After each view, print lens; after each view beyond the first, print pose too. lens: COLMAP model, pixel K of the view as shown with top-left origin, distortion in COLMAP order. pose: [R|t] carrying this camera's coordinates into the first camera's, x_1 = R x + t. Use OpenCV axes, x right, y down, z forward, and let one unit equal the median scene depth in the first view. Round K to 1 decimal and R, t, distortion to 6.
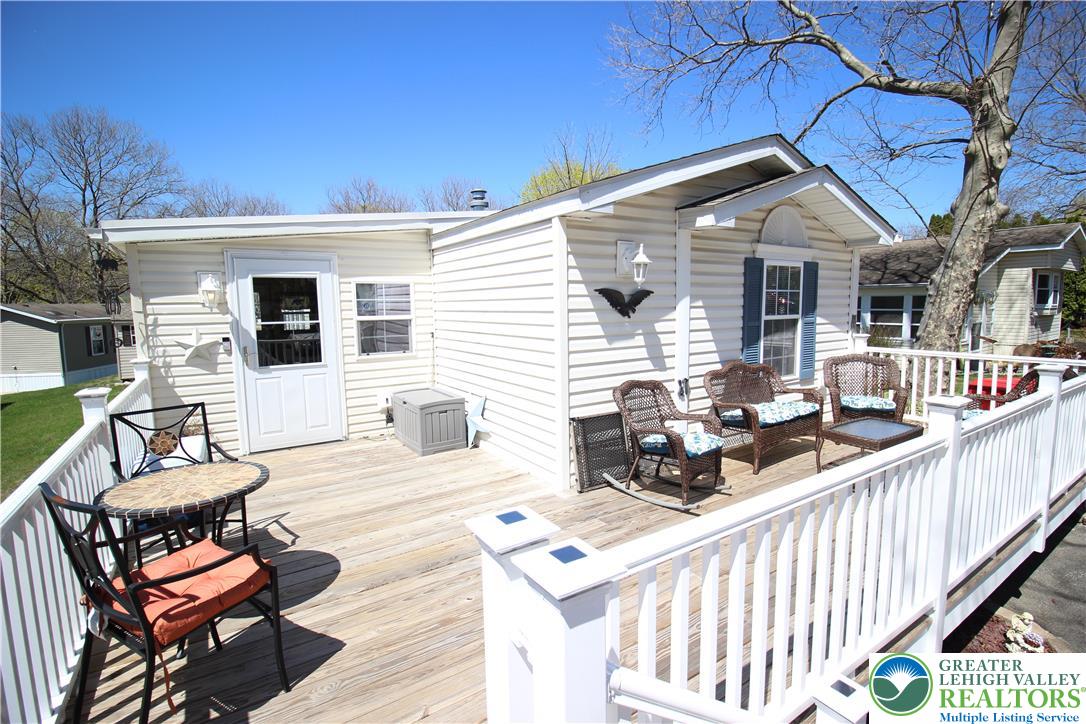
lens RADIAL K [[506.9, 0, 547.5], [0, 506.9, 360.6], [0, 0, 1]] dist [-0.004964, -0.009354]
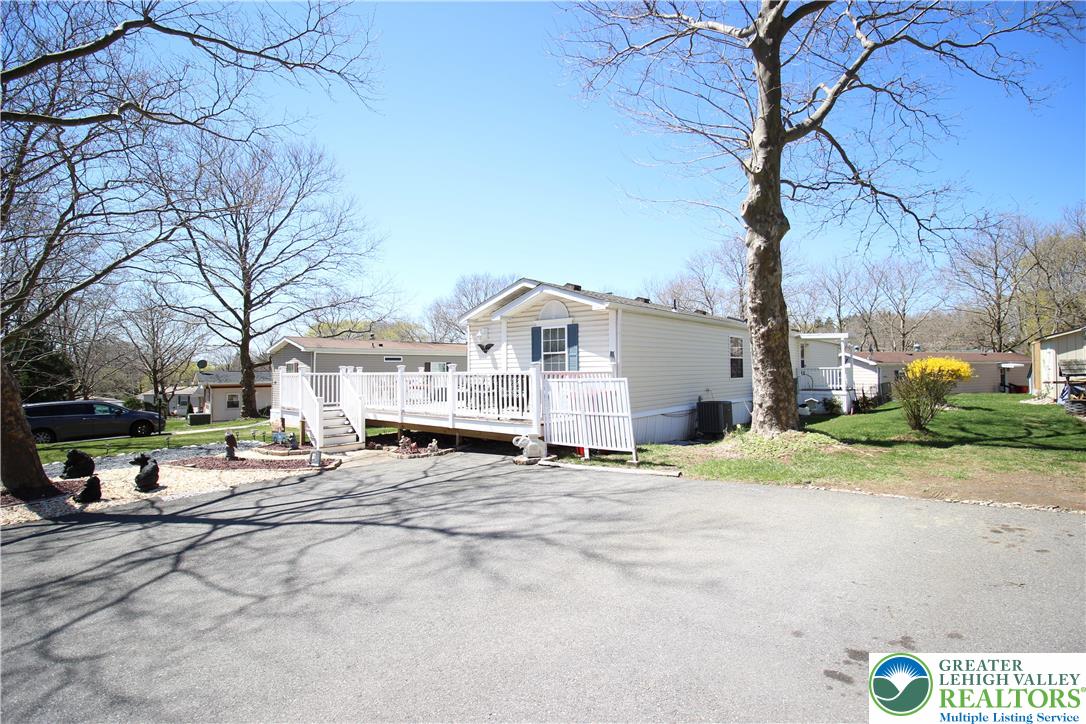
lens RADIAL K [[506.9, 0, 540.1], [0, 506.9, 363.1], [0, 0, 1]] dist [-0.004964, -0.009354]
pose [[0.260186, -0.004638, -0.965547, 2.603915], [-0.105516, 0.993863, -0.033207, 0.031657], [0.959776, 0.110520, 0.258100, 0.448959]]
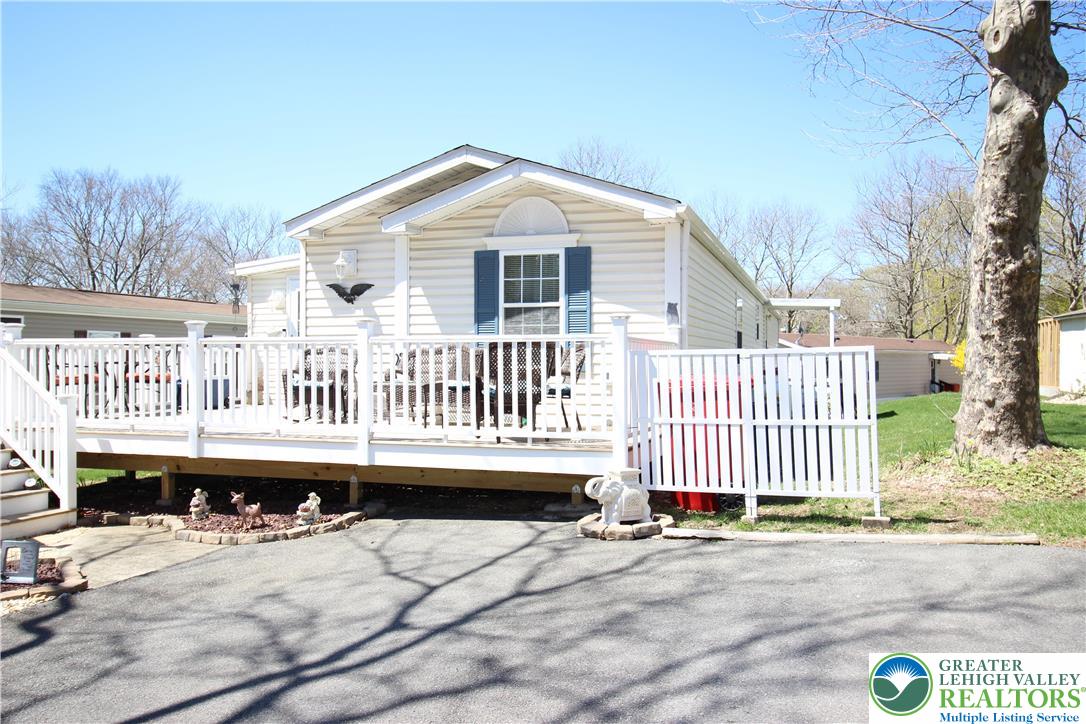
lens RADIAL K [[843.5, 0, 540.3], [0, 843.5, 364.9], [0, 0, 1]] dist [0.002769, 0.006165]
pose [[0.612466, 0.016267, -0.790329, 1.924863], [-0.099765, 0.993385, -0.056866, 0.134939], [0.784176, 0.113676, 0.610037, 0.007908]]
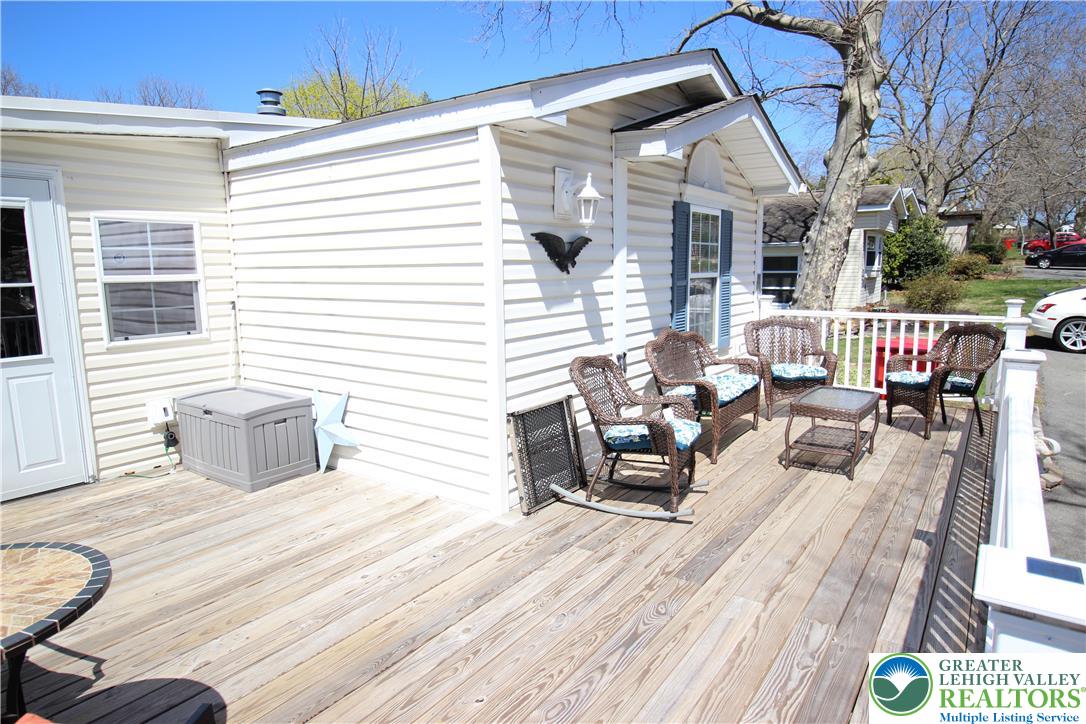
lens RADIAL K [[637.6, 0, 550.4], [0, 637.6, 360.3], [0, 0, 1]] dist [0.001259, -0.006177]
pose [[0.933076, -0.049914, 0.356200, -0.169061], [0.039134, 0.998533, 0.037409, 0.005765], [-0.357545, -0.020966, 0.933660, 0.109511]]
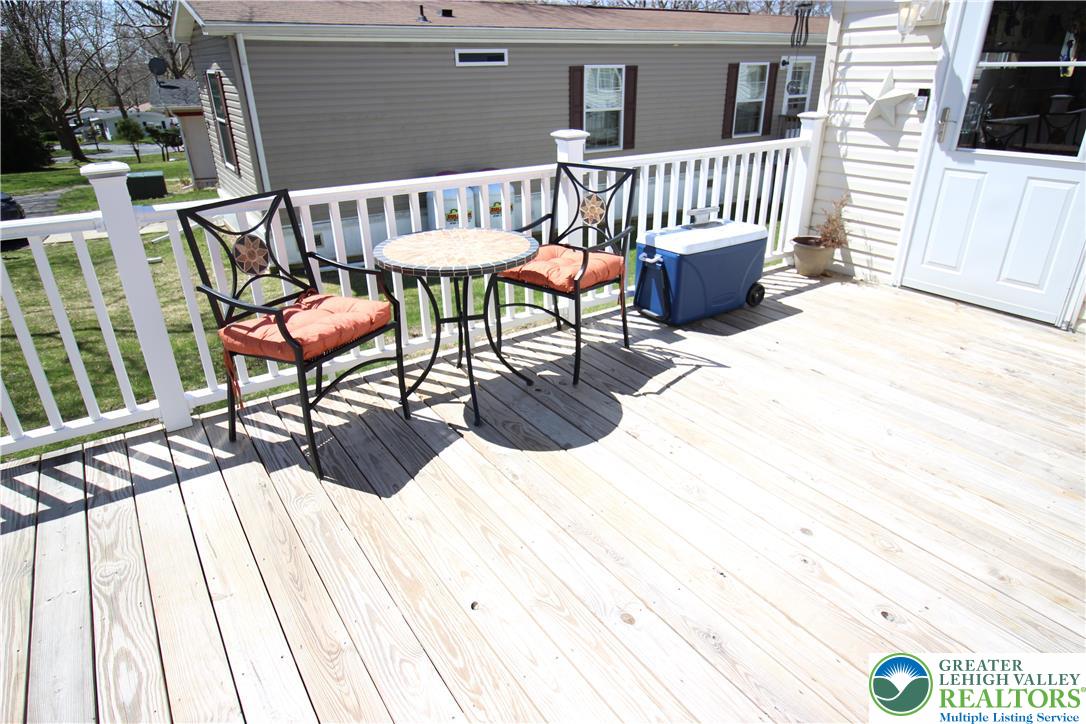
lens RADIAL K [[637.6, 0, 547.4], [0, 637.6, 360.5], [0, 0, 1]] dist [0.001259, -0.006177]
pose [[0.019174, 0.427892, -0.903627, 0.176058], [-0.100049, 0.900077, 0.424088, -0.029929], [0.994798, 0.082276, 0.060069, 0.509963]]
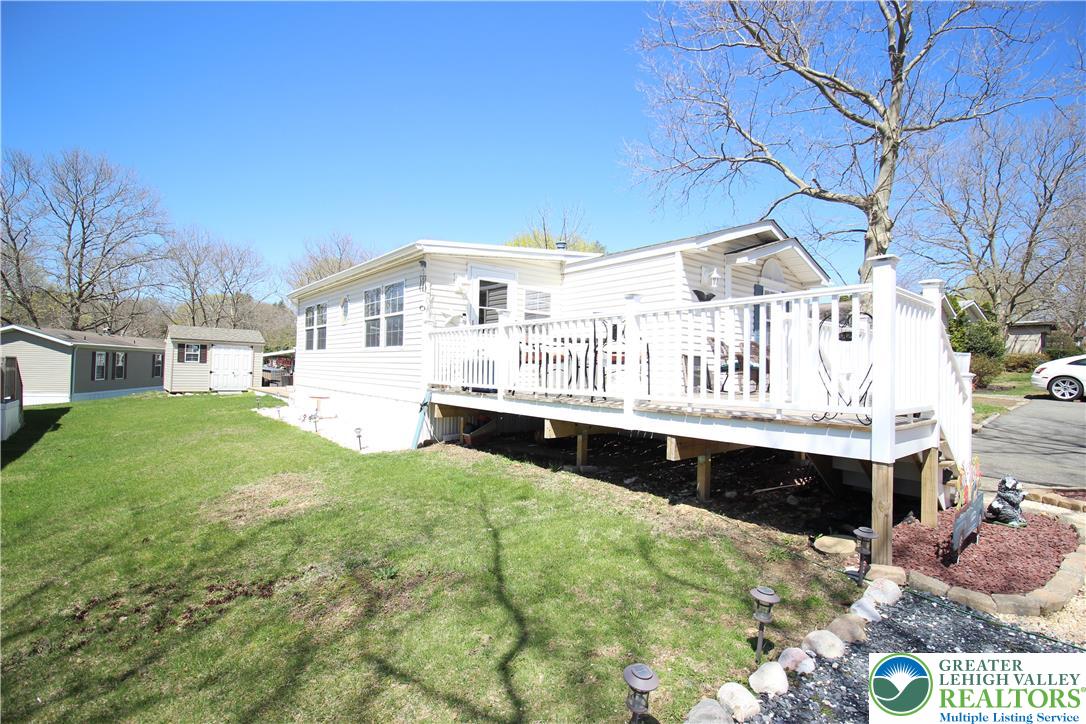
lens RADIAL K [[506.9, 0, 545.5], [0, 506.9, 359.4], [0, 0, 1]] dist [-0.004964, -0.009354]
pose [[0.992606, 0.035967, 0.115931, -0.536360], [-0.020758, 0.991320, -0.129822, 0.304673], [-0.119594, 0.126455, 0.984737, -0.636115]]
